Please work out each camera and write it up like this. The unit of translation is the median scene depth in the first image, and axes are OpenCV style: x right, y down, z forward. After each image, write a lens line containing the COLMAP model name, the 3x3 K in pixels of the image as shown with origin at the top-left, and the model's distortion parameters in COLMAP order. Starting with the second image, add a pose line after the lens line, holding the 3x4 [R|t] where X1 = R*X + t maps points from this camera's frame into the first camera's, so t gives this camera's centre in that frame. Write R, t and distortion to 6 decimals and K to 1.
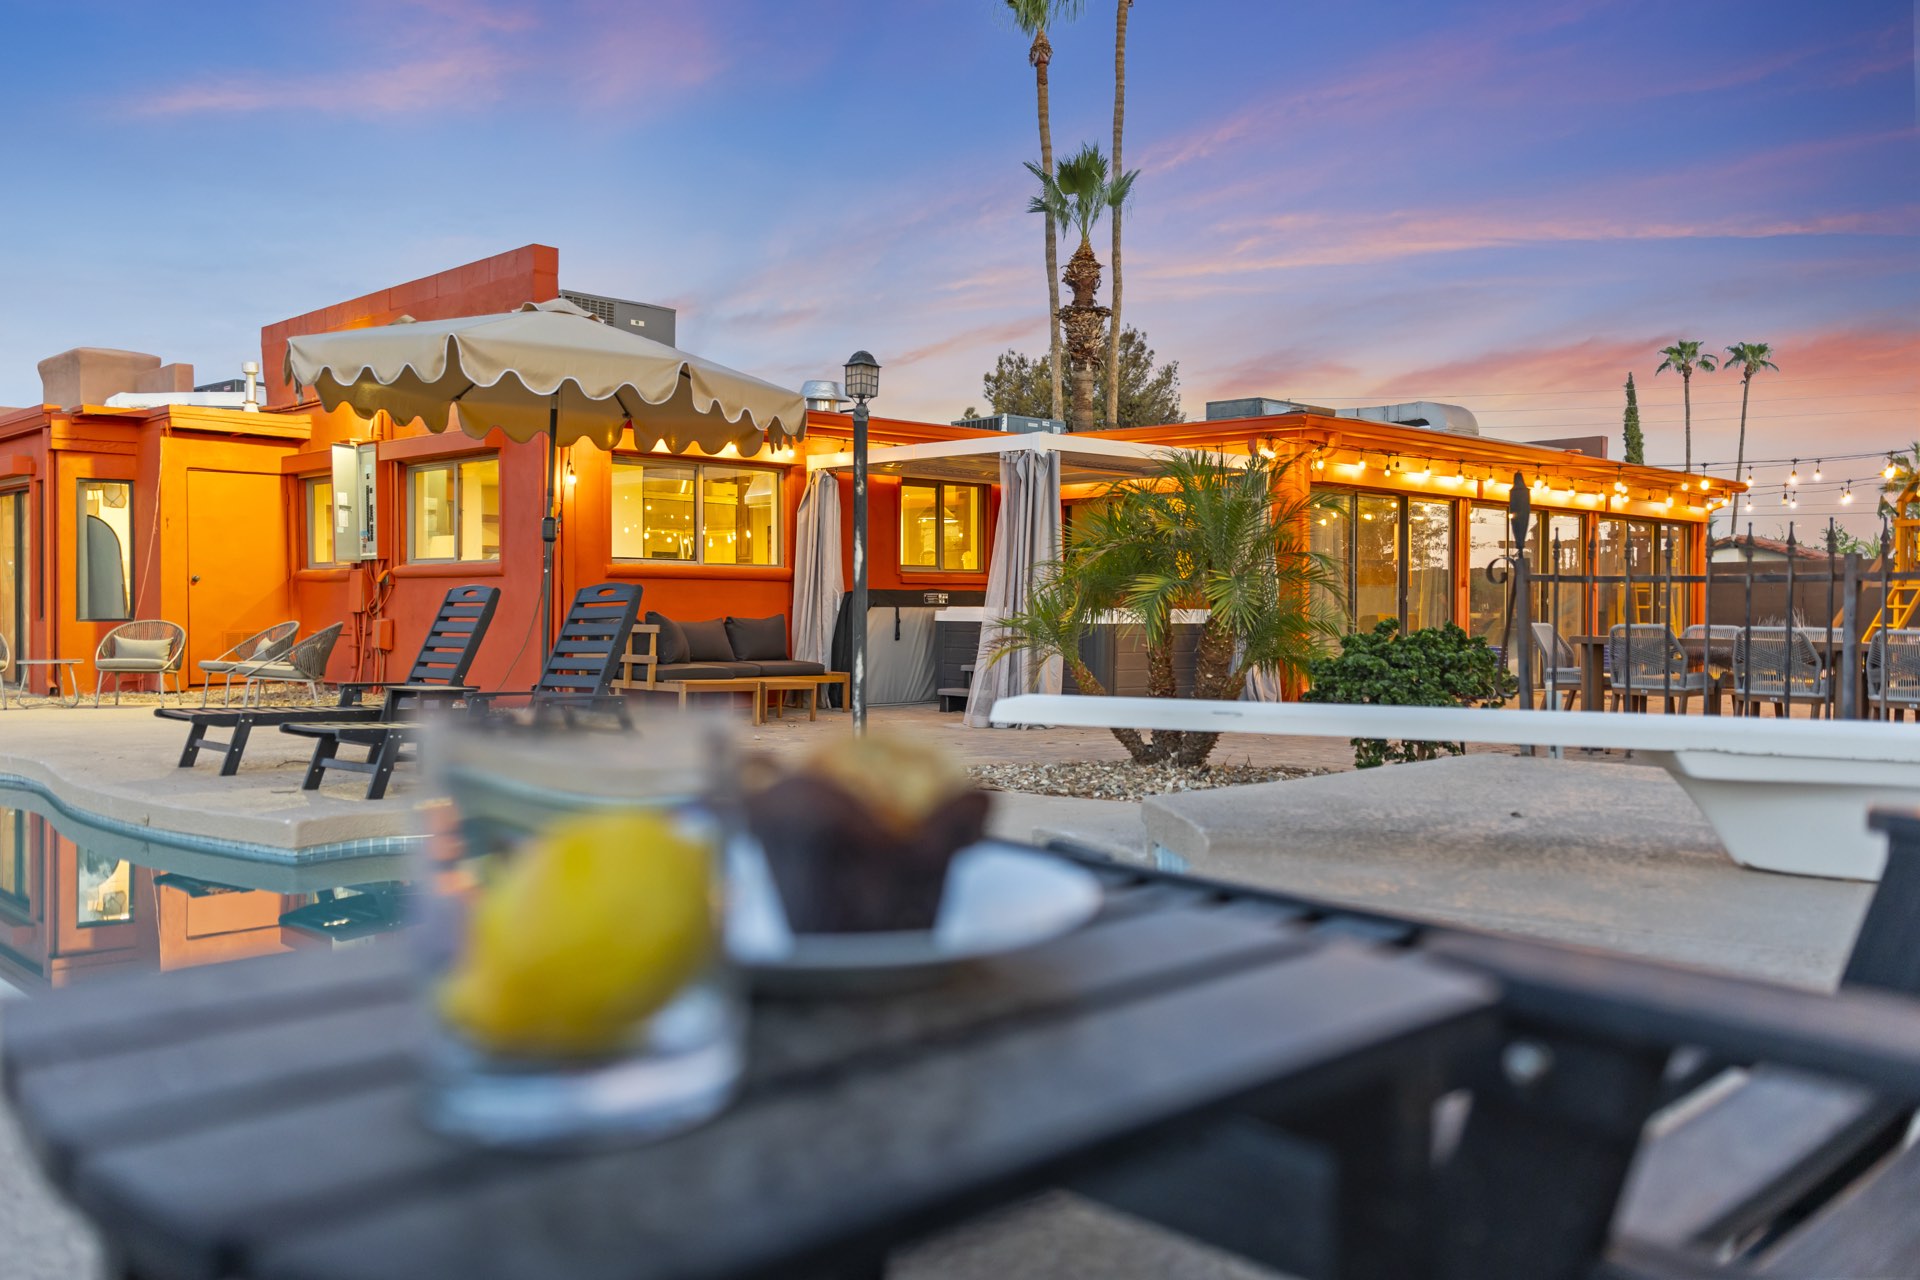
lens RADIAL K [[1524.5, 0, 957.1], [0, 1524.5, 637.5], [0, 0, 1]] dist [0.015797, 0.003856]
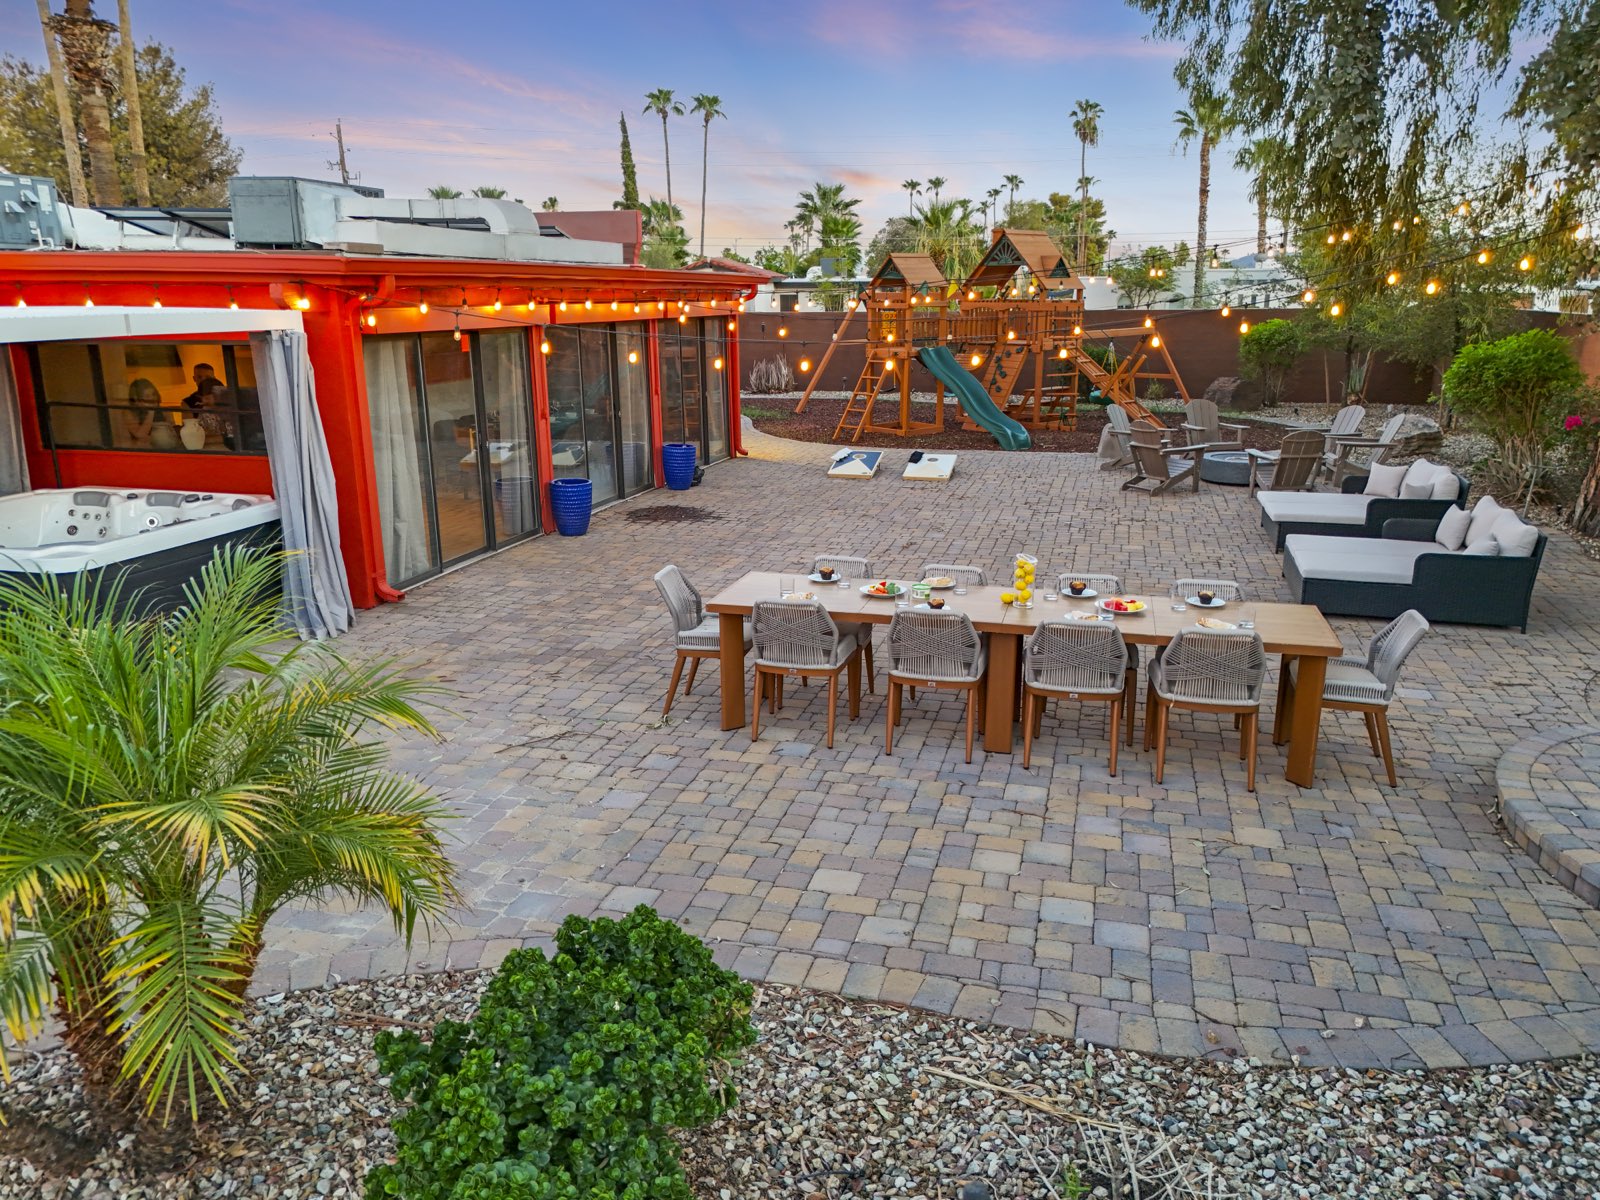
lens RADIAL K [[1188.9, 0, 803.3], [0, 1188.9, 604.1], [0, 0, 1]] dist [0.012980, 0.002683]
pose [[0.848066, -0.141283, 0.510709, 0.025269], [0.017143, 0.970611, 0.240042, -0.032527], [-0.529613, -0.194816, 0.825564, 0.094459]]
